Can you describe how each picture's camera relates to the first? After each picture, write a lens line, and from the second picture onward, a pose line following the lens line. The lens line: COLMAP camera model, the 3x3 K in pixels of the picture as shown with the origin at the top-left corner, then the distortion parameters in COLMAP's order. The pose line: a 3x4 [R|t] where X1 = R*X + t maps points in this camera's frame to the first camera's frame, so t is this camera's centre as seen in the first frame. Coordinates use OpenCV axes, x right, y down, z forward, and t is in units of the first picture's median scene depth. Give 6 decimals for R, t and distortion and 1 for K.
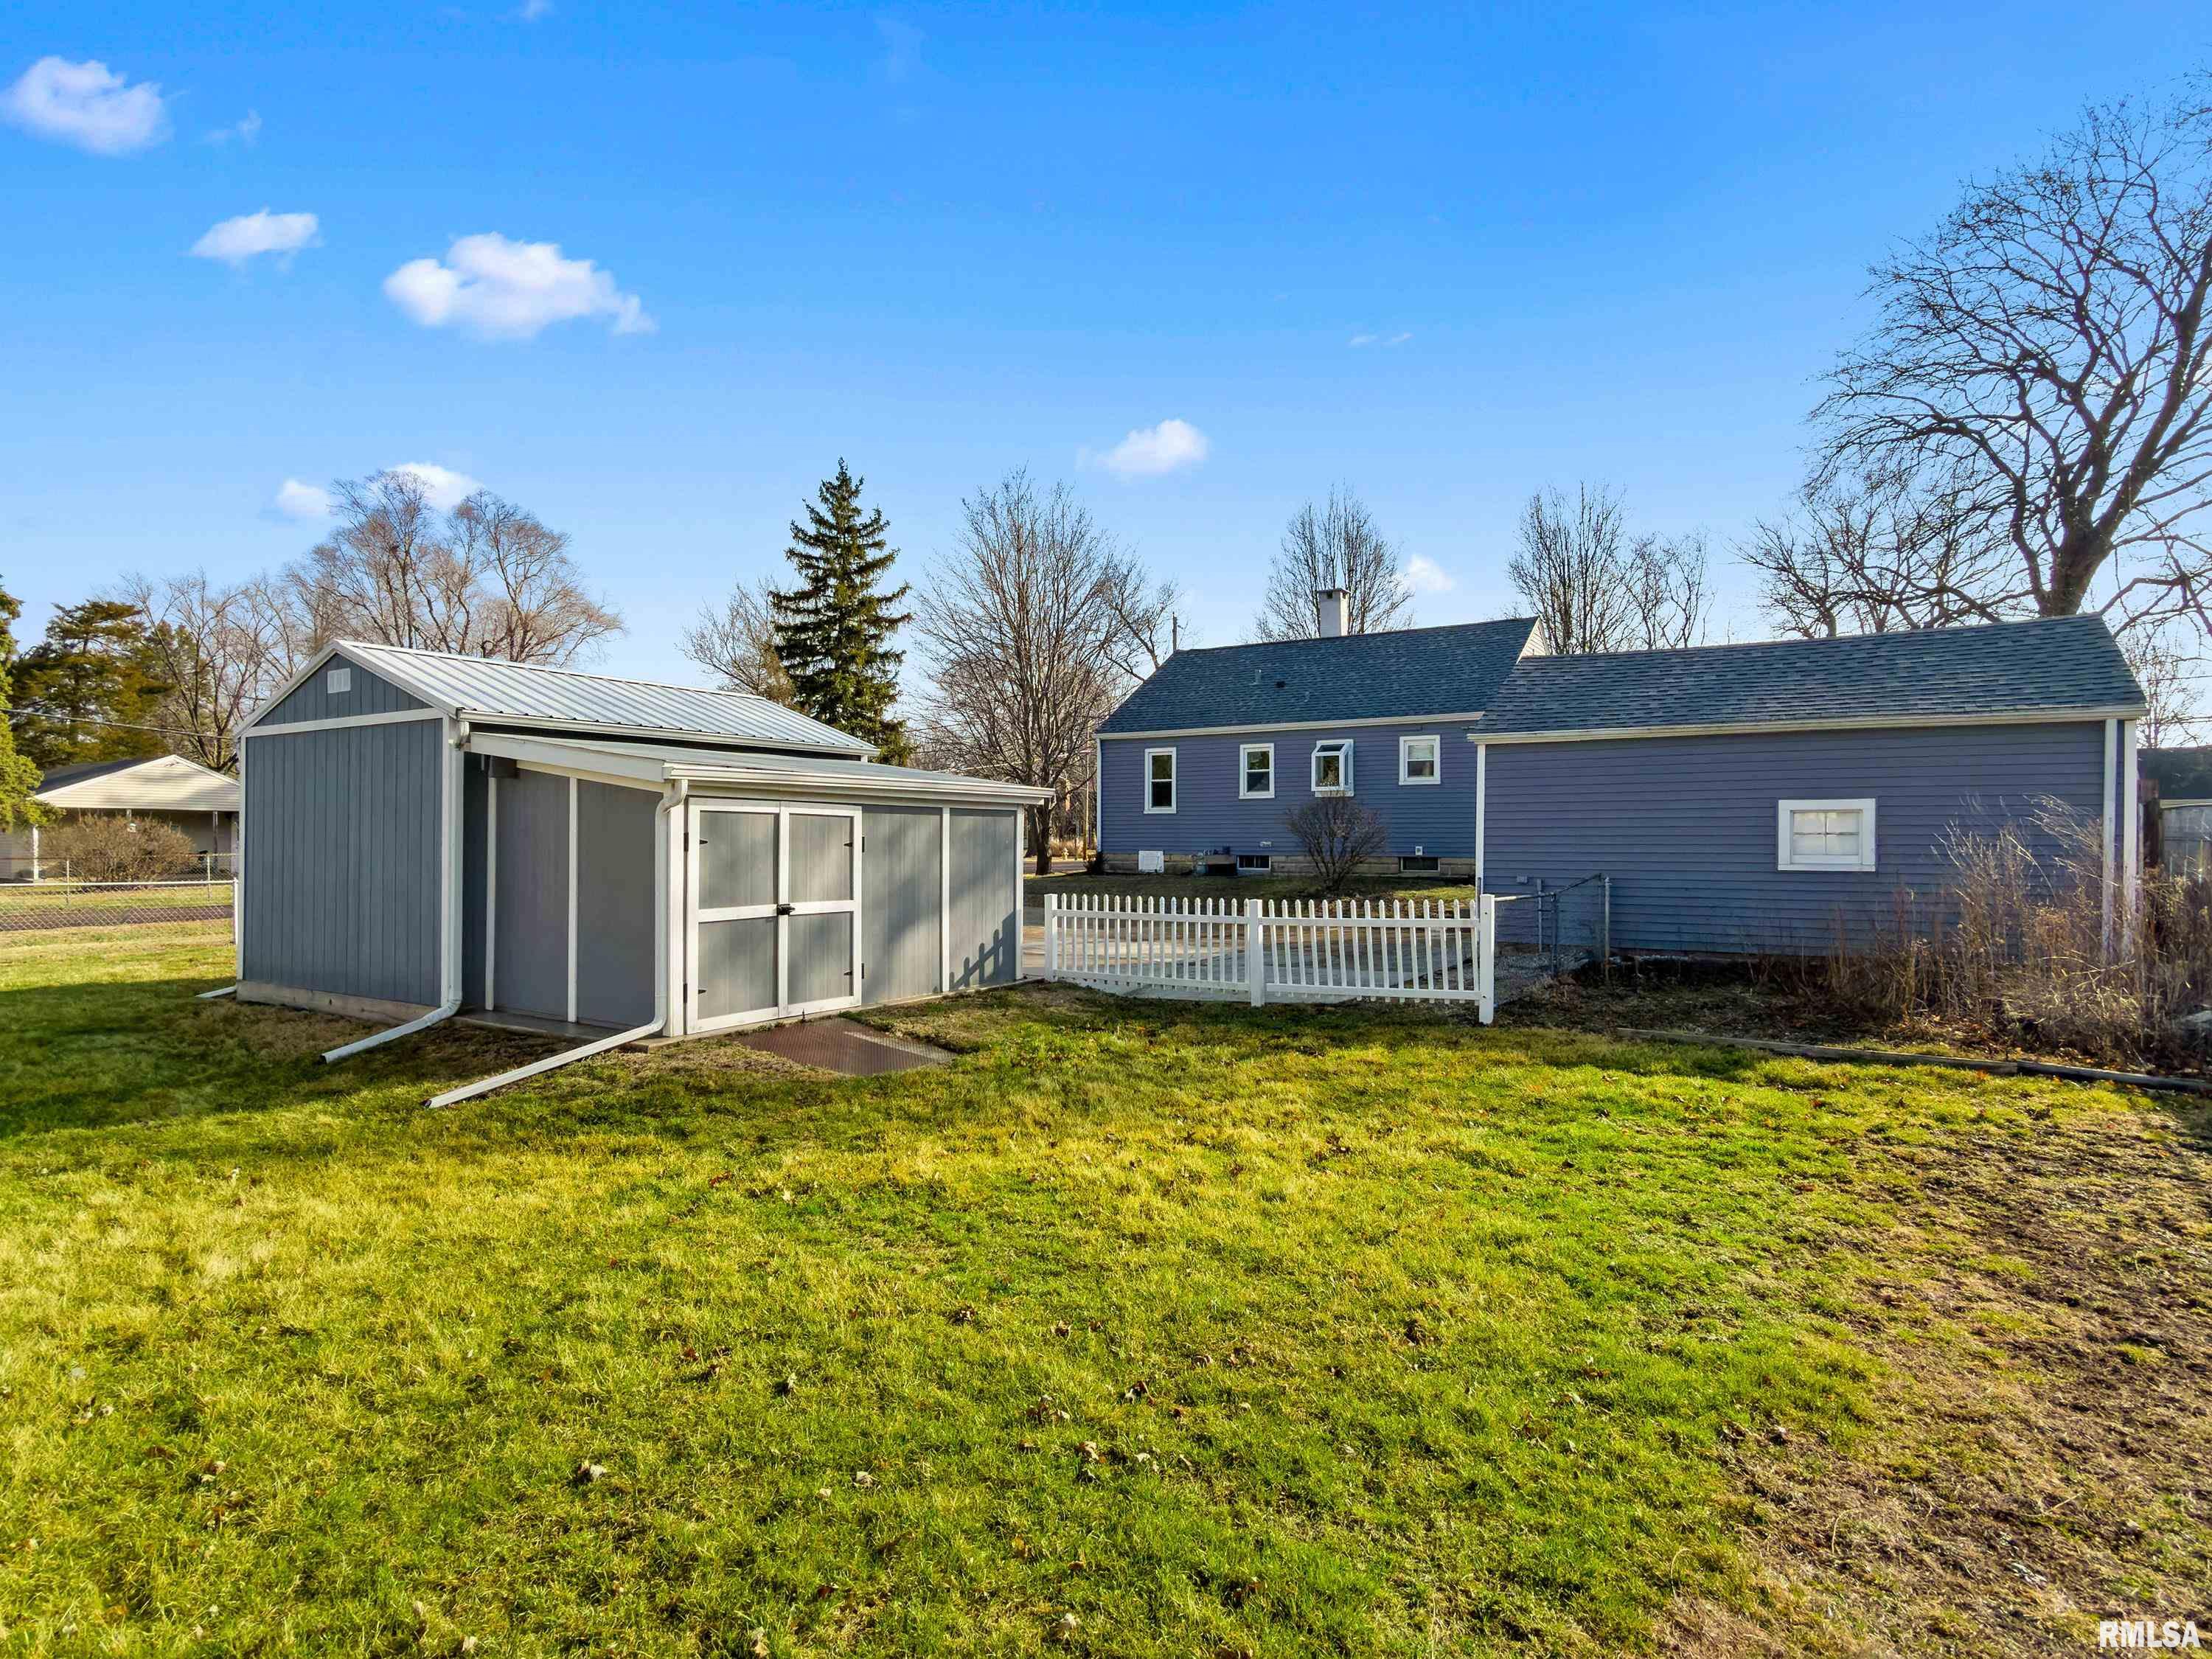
lens RADIAL K [[1149.5, 0, 1094.2], [0, 1149.5, 841.0], [0, 0, 1]] dist [-0.001070, 0.000771]
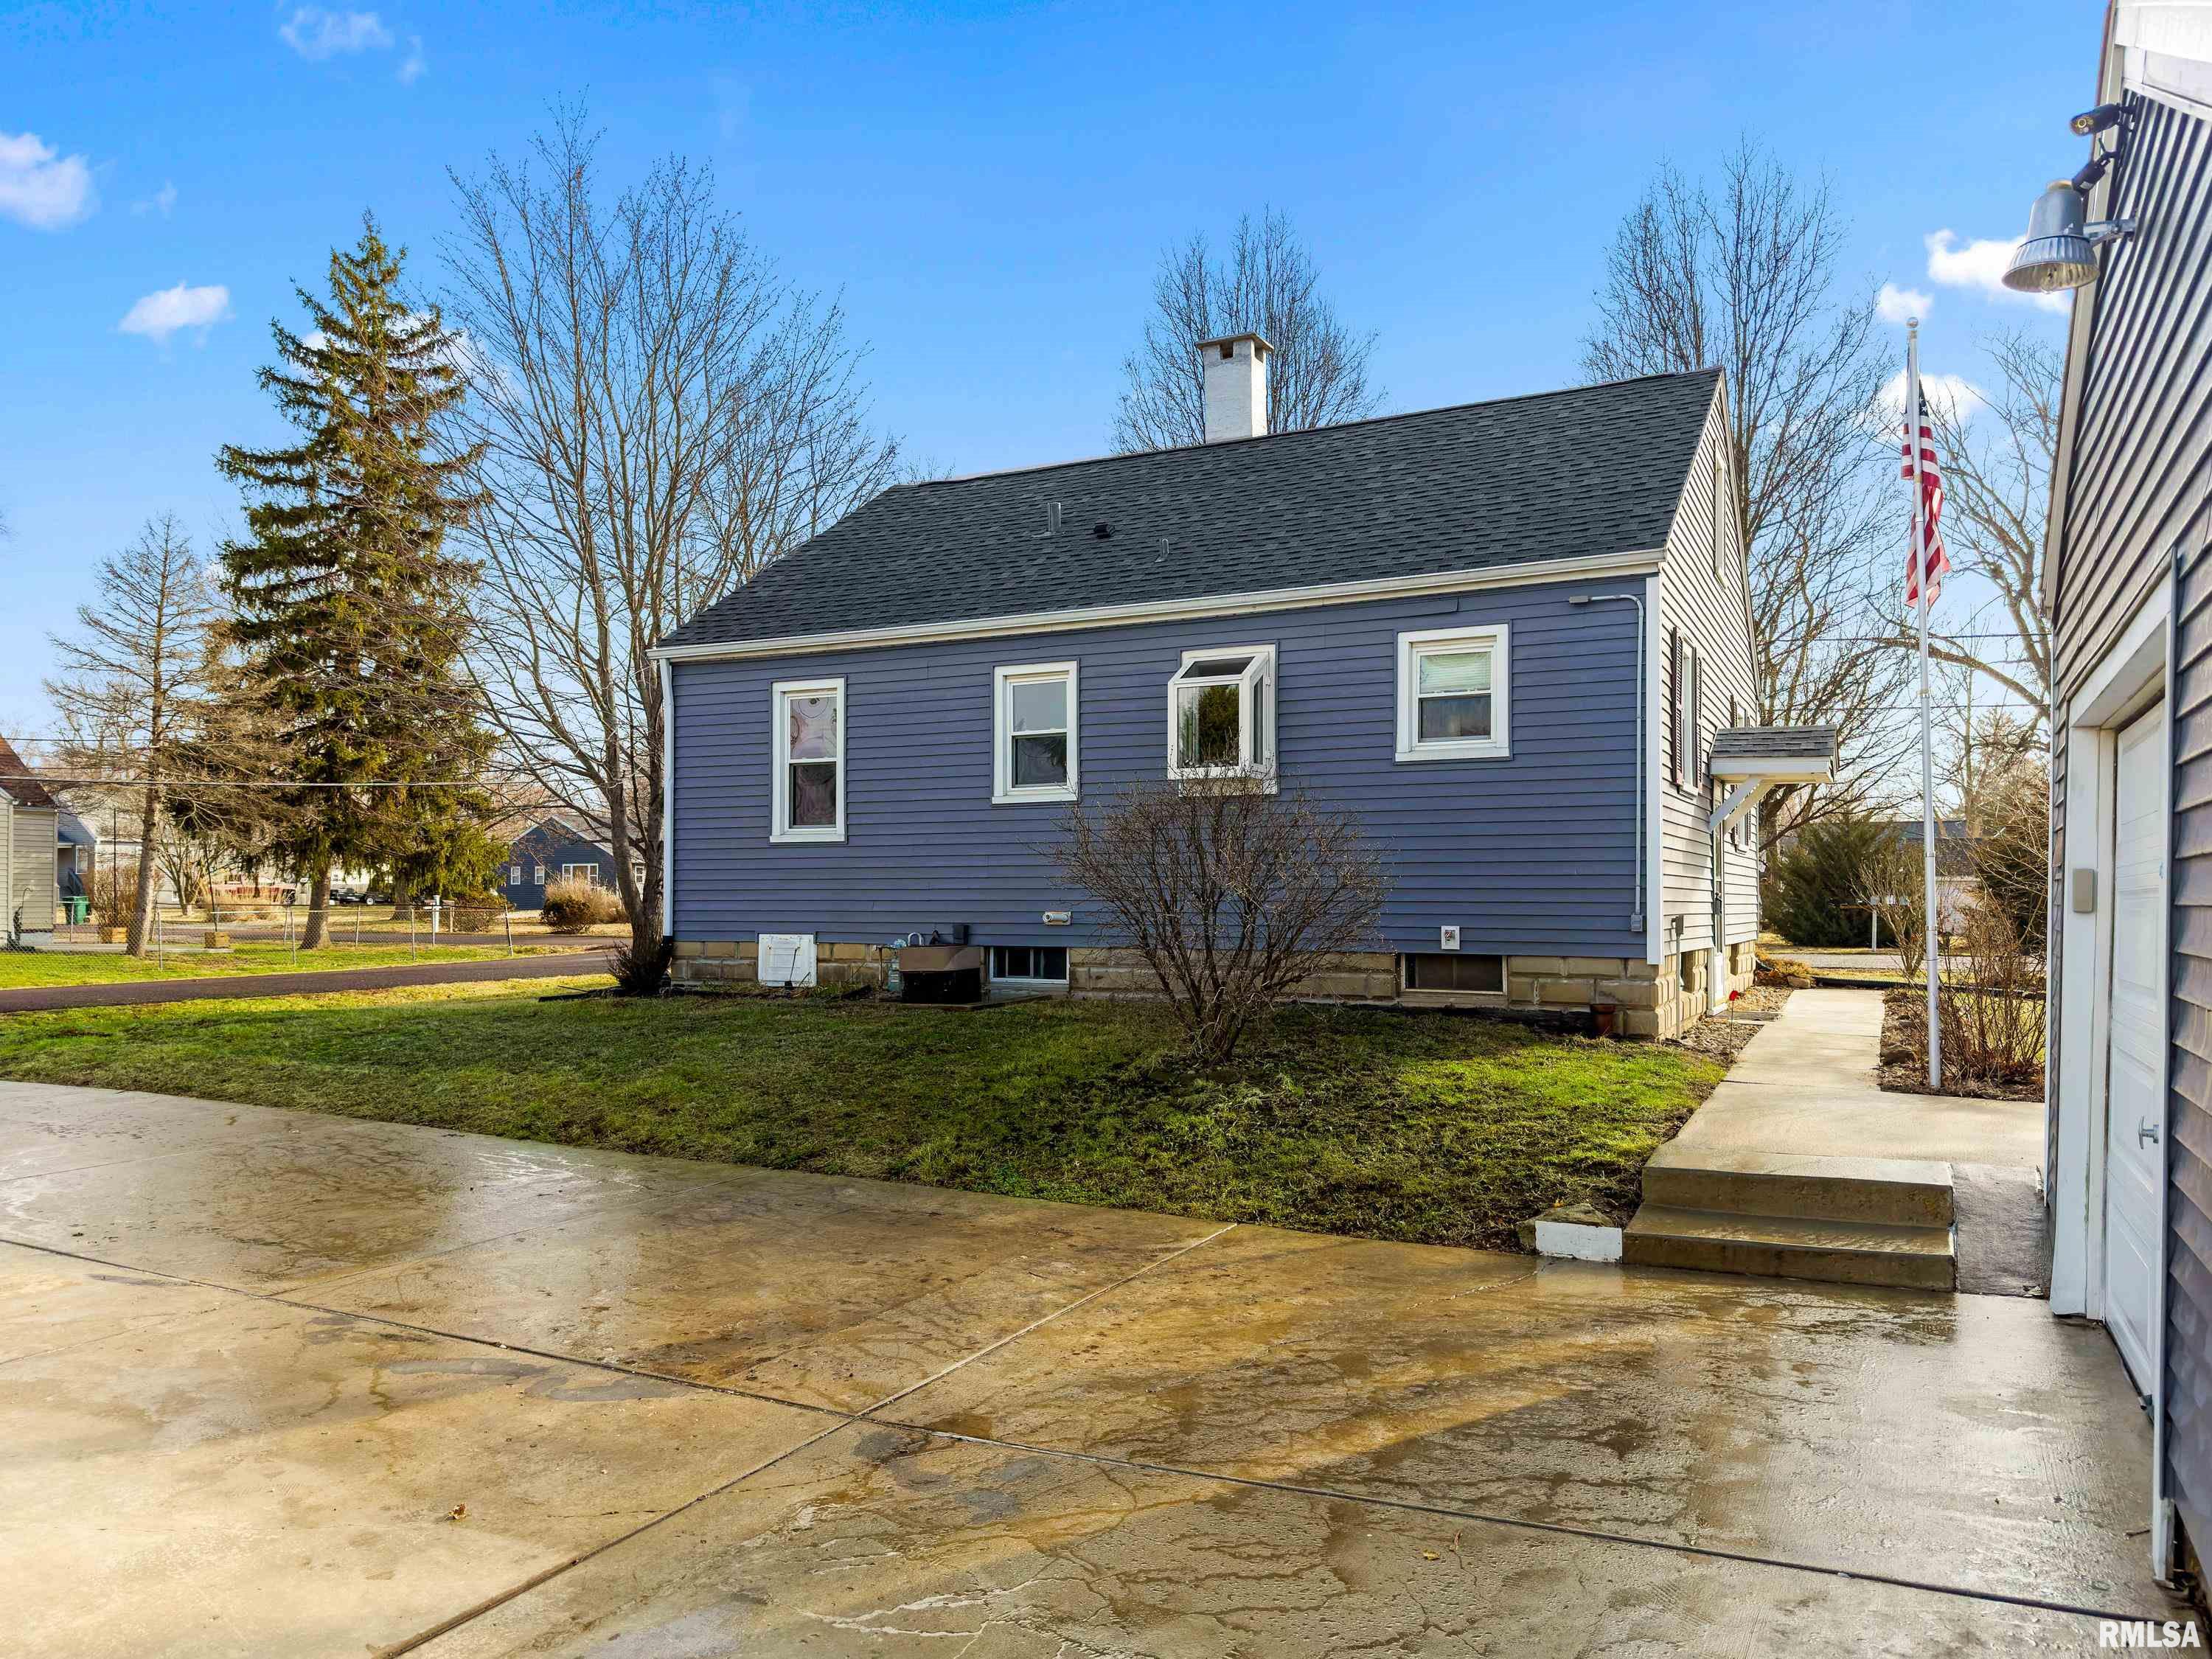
lens RADIAL K [[1546.7, 0, 1028.6], [0, 1546.7, 909.6], [0, 0, 1]] dist [0.081073, -0.128731]
pose [[0.998312, -0.002798, 0.058005, 0.096278], [0.002336, 0.999965, 0.008036, -0.004078], [-0.058025, -0.007887, 0.998284, 0.416005]]
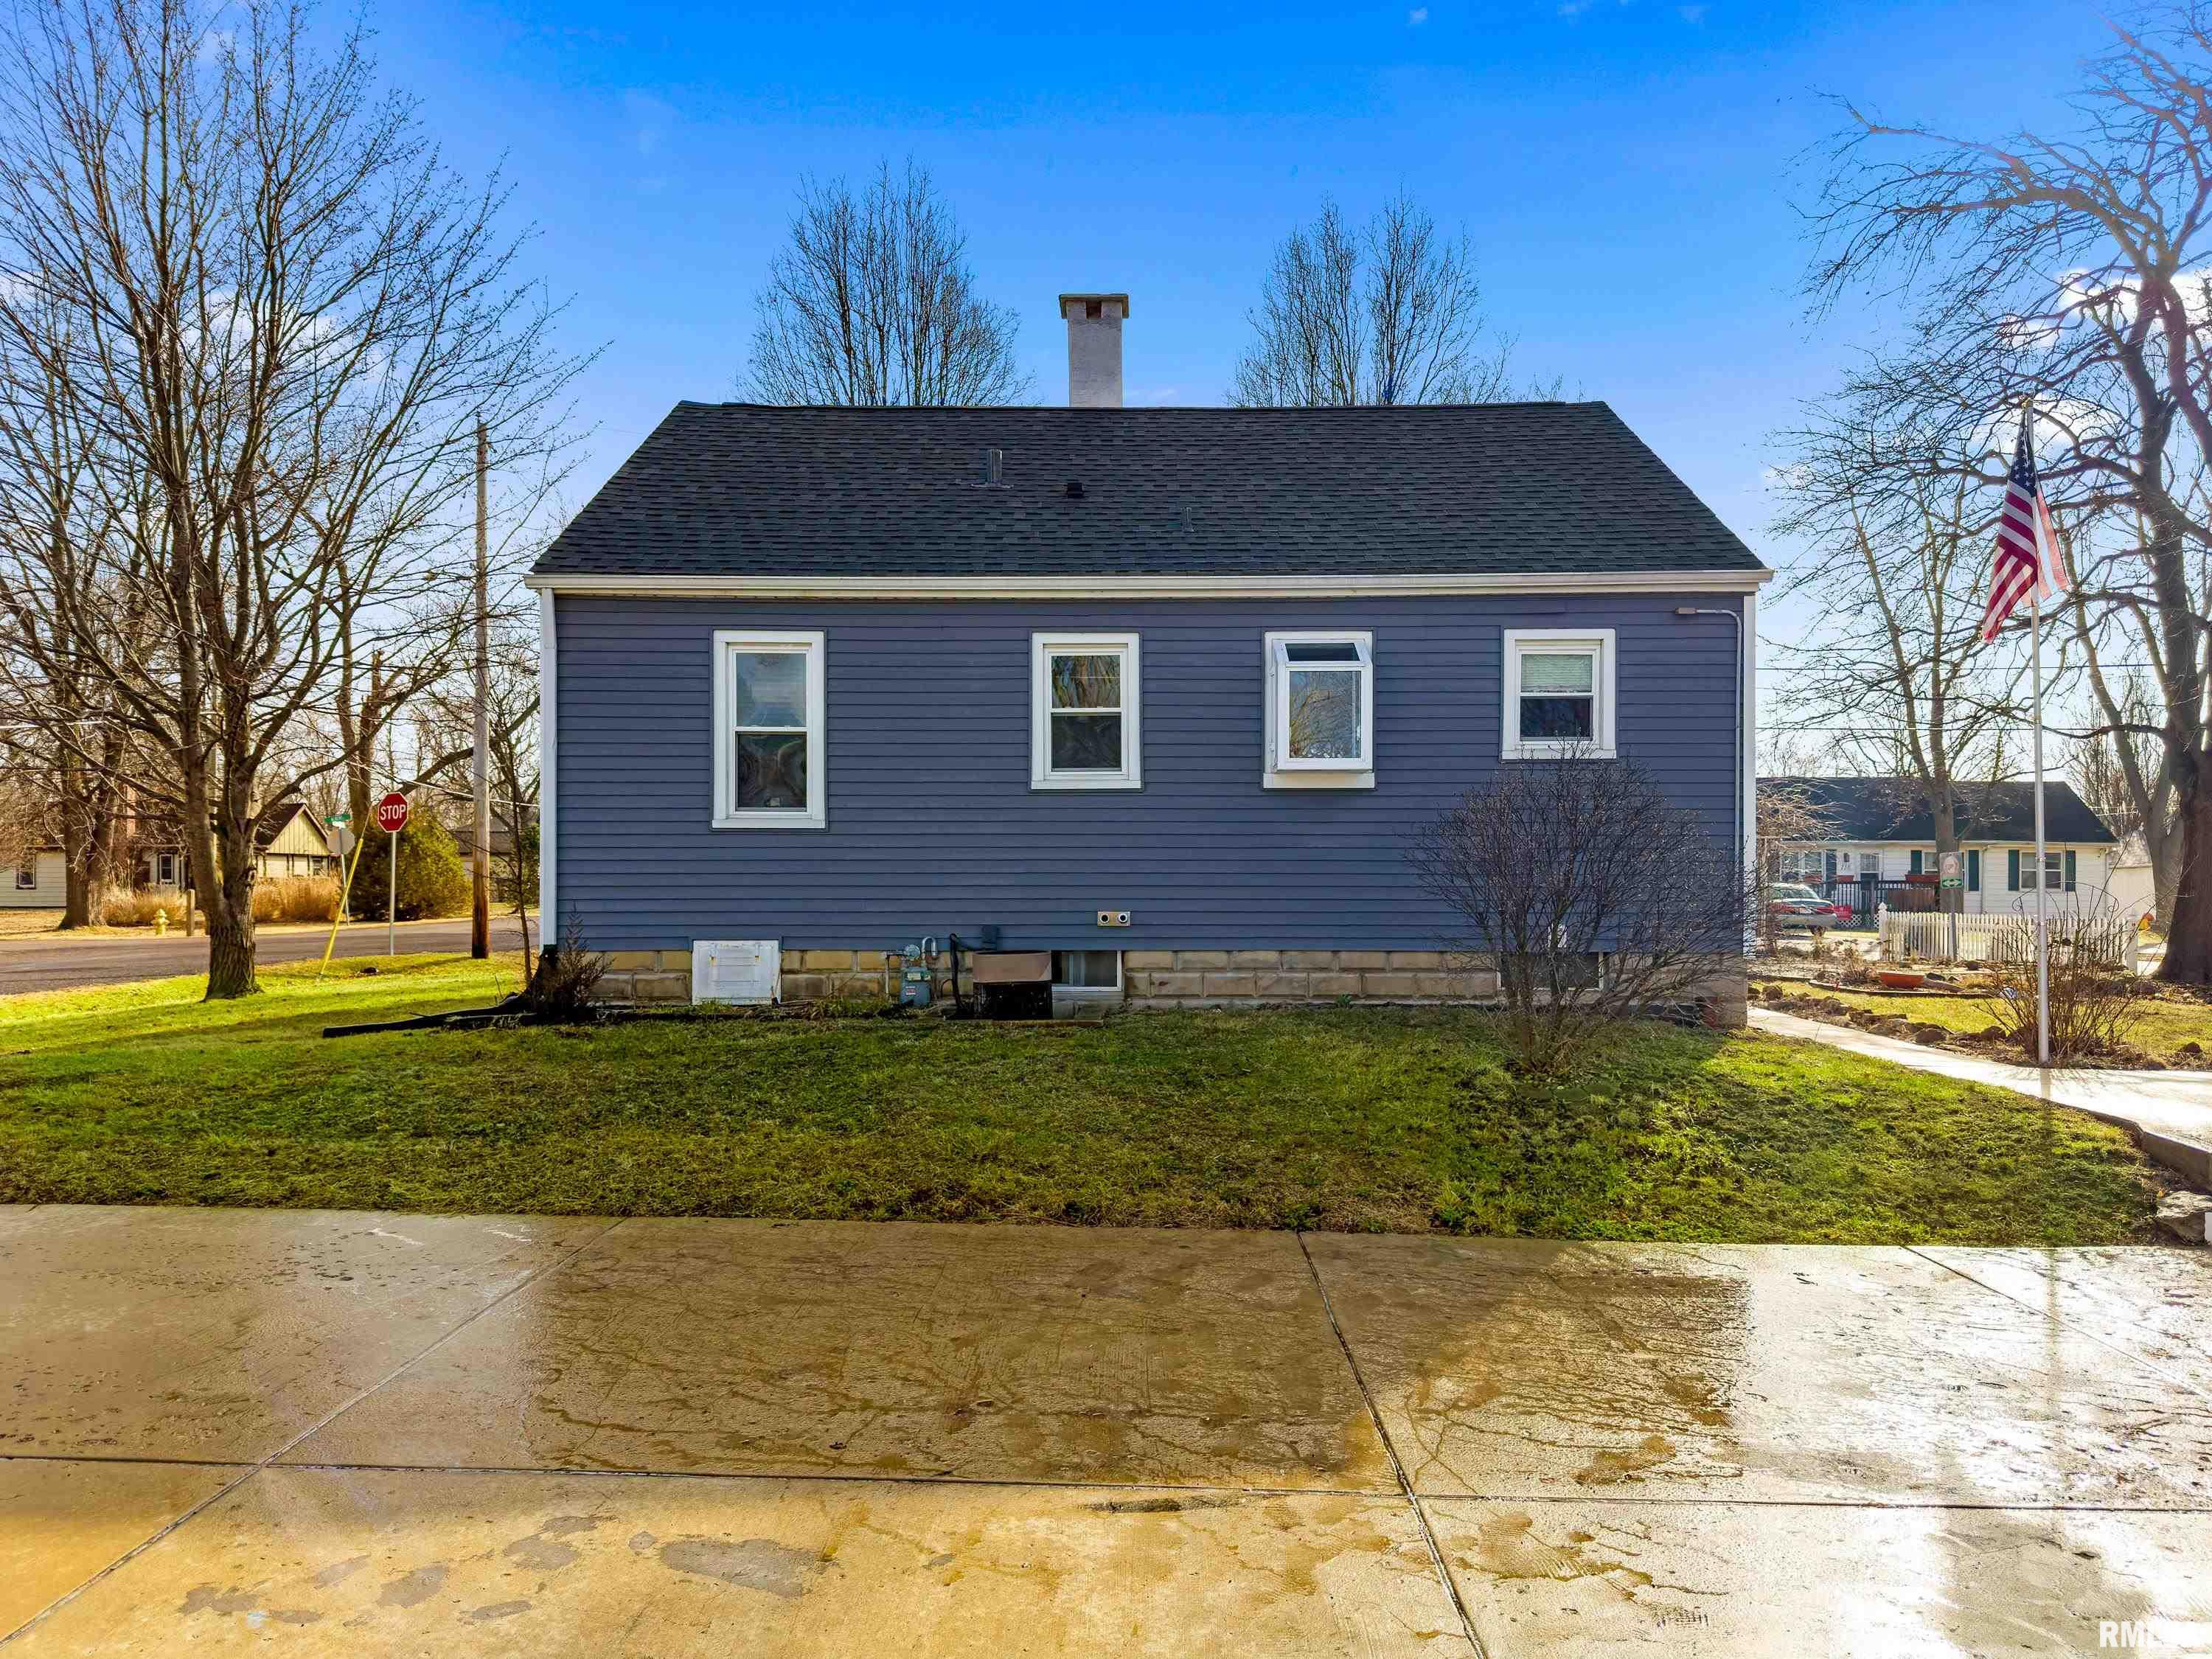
lens RADIAL K [[1546.7, 0, 1028.6], [0, 1546.7, 909.6], [0, 0, 1]] dist [0.081073, -0.128731]
pose [[0.861746, -0.006617, 0.507296, -0.102345], [0.001307, 0.999941, 0.010823, -0.004725], [-0.507338, -0.008664, 0.861704, 0.533598]]
